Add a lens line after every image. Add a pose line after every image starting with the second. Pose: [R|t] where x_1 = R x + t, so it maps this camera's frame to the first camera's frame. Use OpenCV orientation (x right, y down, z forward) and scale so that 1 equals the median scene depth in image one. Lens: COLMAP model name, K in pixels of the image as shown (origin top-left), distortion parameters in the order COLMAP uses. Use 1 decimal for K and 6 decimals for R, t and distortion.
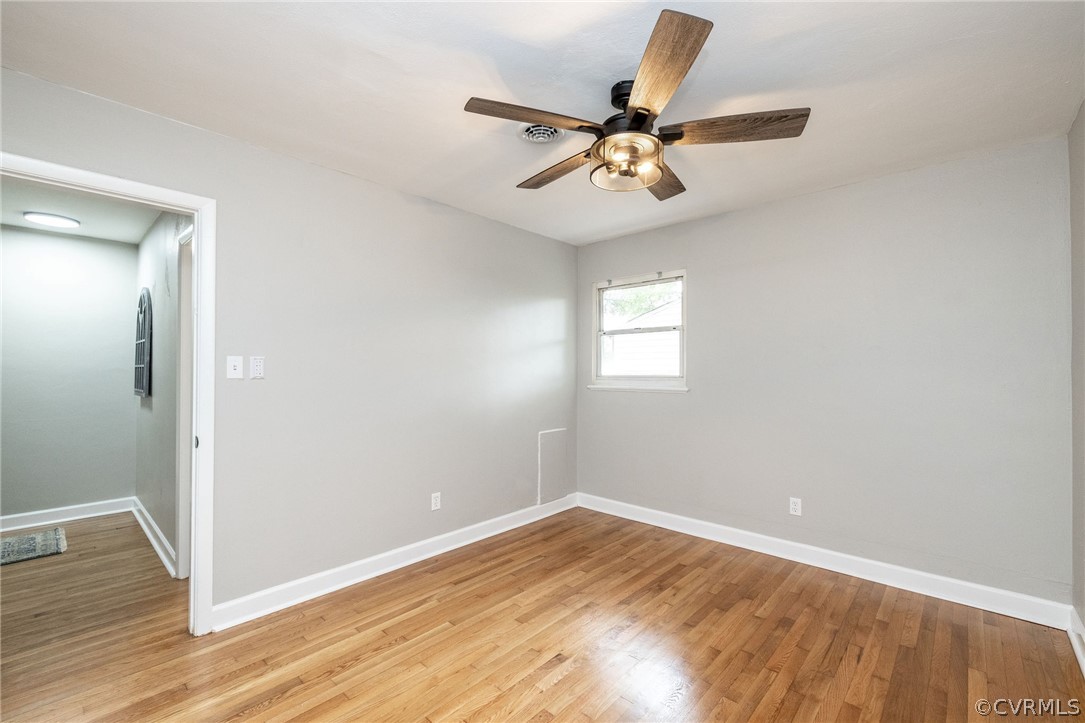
lens RADIAL K [[459.8, 0, 537.0], [0, 459.8, 363.0], [0, 0, 1]] dist [-0.002469, -0.000469]
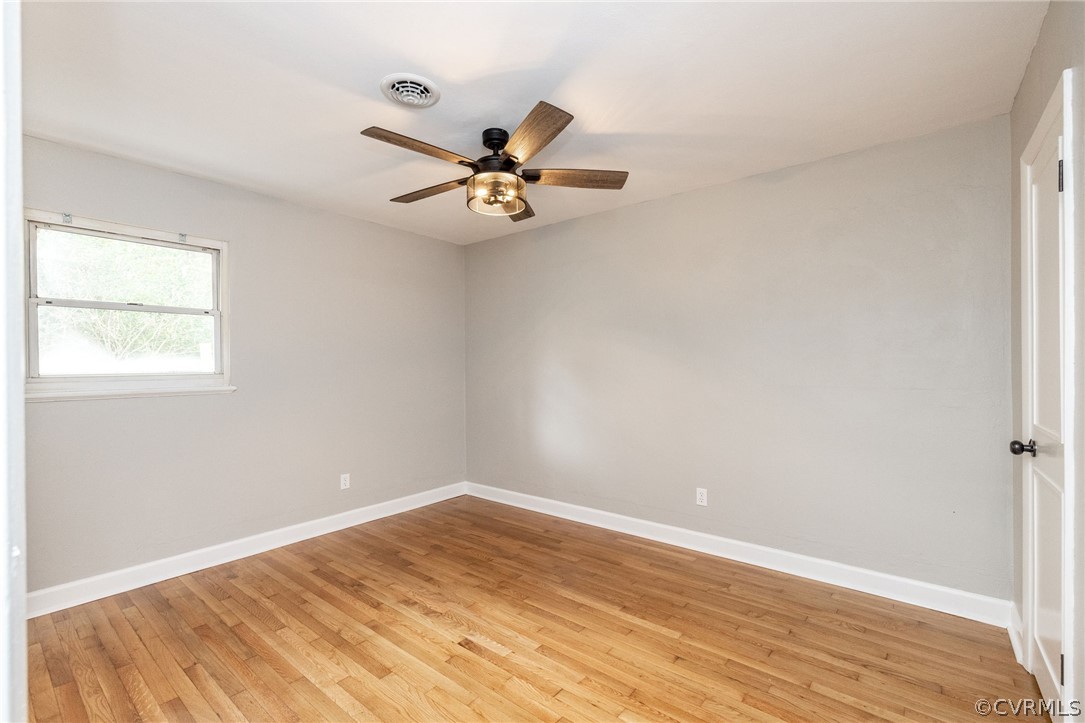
lens RADIAL K [[459.8, 0, 540.2], [0, 459.8, 360.8], [0, 0, 1]] dist [-0.002469, -0.000469]
pose [[-0.045484, 0.007257, 0.998939, -0.671509], [-0.003953, 0.999964, -0.007444, 0.015592], [-0.998957, -0.004287, -0.045454, 0.604919]]
